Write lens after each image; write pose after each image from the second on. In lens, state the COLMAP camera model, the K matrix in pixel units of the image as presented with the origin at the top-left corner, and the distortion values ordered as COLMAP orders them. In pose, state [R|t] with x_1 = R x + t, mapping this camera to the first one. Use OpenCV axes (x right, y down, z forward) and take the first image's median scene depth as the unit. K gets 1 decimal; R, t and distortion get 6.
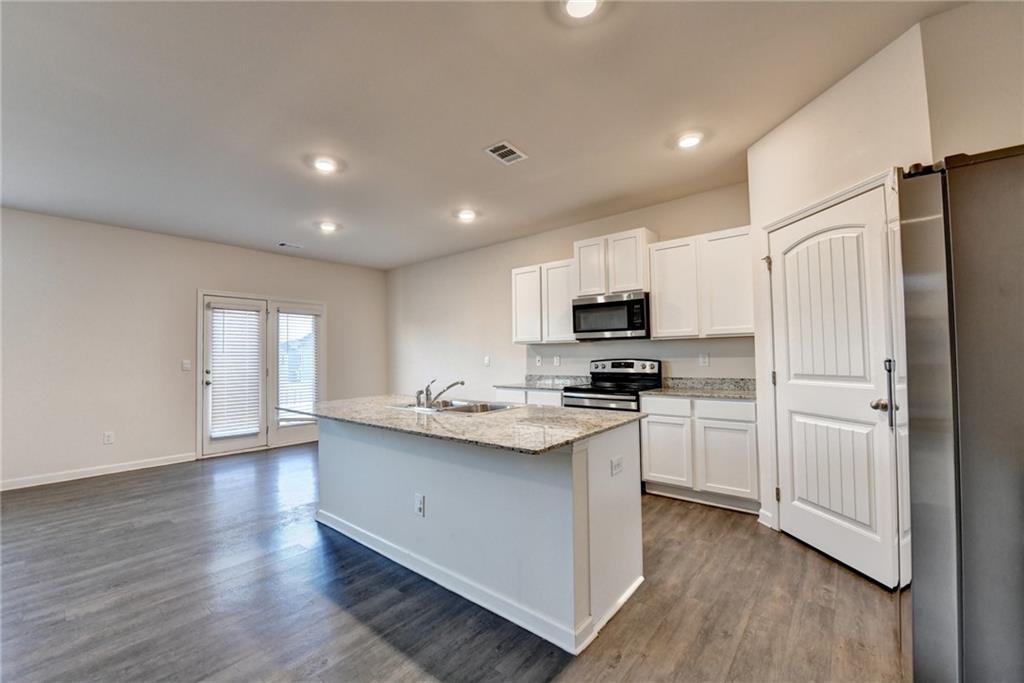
lens RADIAL K [[424.3, 0, 508.4], [0, 424.3, 343.0], [0, 0, 1]] dist [-0.014576, -0.000940]
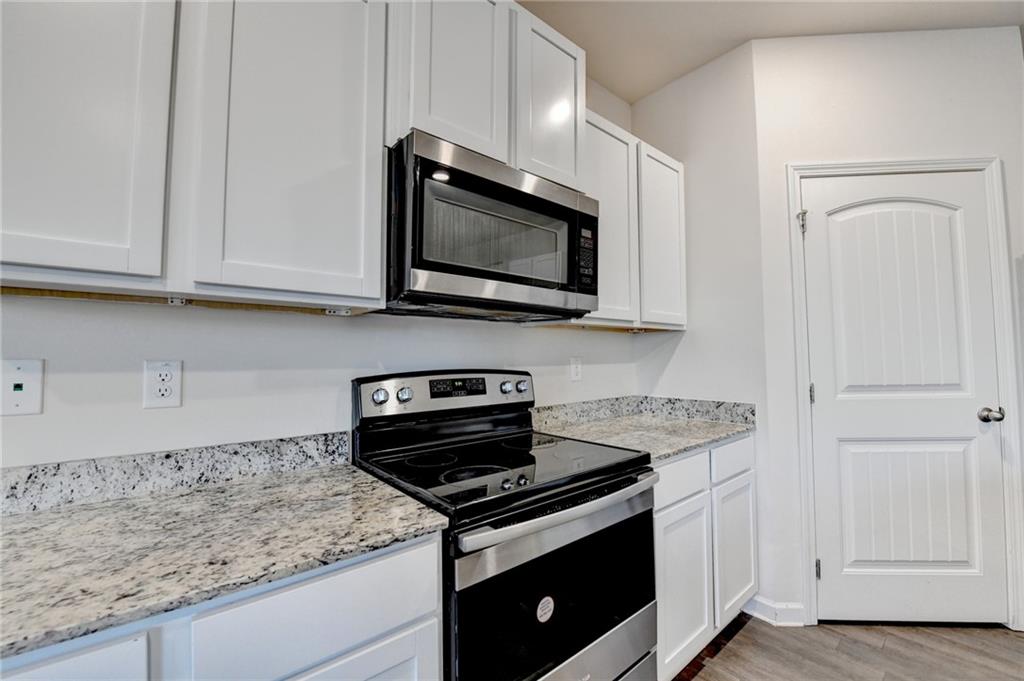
lens RADIAL K [[422.3, 0, 503.2], [0, 422.3, 338.1], [0, 0, 1]] dist [-0.011362, -0.002502]
pose [[0.182218, 0.050672, 0.981952, -0.079081], [-0.027486, 0.998543, -0.046427, 0.027802], [-0.982874, -0.018530, 0.183345, 0.952020]]
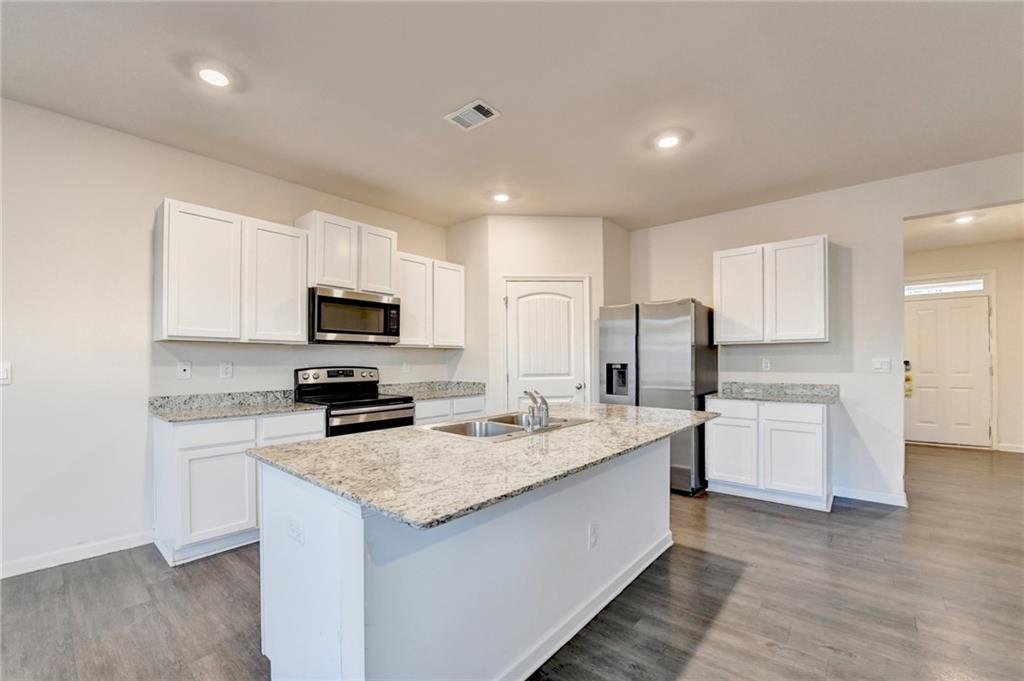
lens RADIAL K [[422.3, 0, 513.7], [0, 422.3, 357.9], [0, 0, 1]] dist [-0.011362, -0.002502]
pose [[0.000887, 0.014206, 0.999899, -0.623913], [-0.030112, 0.999446, -0.014173, 0.022978], [-0.999546, -0.030096, 0.001314, 0.685667]]
